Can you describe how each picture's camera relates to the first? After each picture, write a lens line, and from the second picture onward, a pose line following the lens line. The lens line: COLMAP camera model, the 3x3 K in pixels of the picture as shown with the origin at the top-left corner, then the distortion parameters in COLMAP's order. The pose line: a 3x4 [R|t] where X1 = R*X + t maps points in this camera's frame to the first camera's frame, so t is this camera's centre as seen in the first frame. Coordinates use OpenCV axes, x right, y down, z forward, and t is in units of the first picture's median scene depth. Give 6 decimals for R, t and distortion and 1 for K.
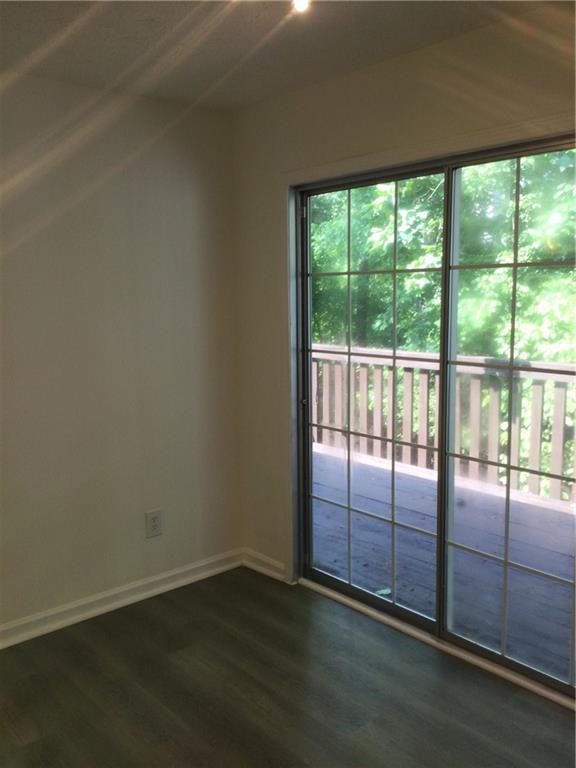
lens RADIAL K [[699.0, 0, 287.1], [0, 699.0, 374.0], [0, 0, 1]] dist [0.117602, -0.201176]
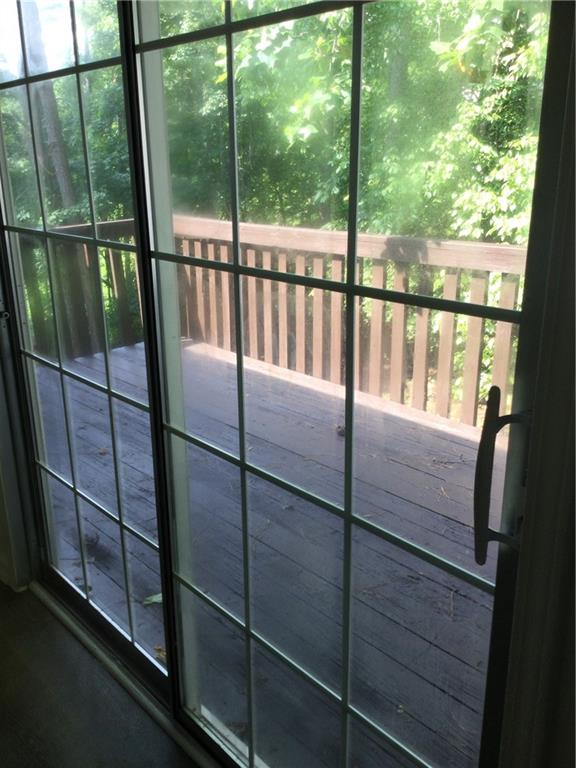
lens RADIAL K [[699.0, 0, 279.8], [0, 699.0, 376.7], [0, 0, 1]] dist [0.117602, -0.201176]
pose [[0.999995, -0.003289, 0.000105, 0.228242], [0.003217, 0.983922, 0.178568, -0.018056], [-0.000690, -0.178567, 0.983928, 0.336502]]
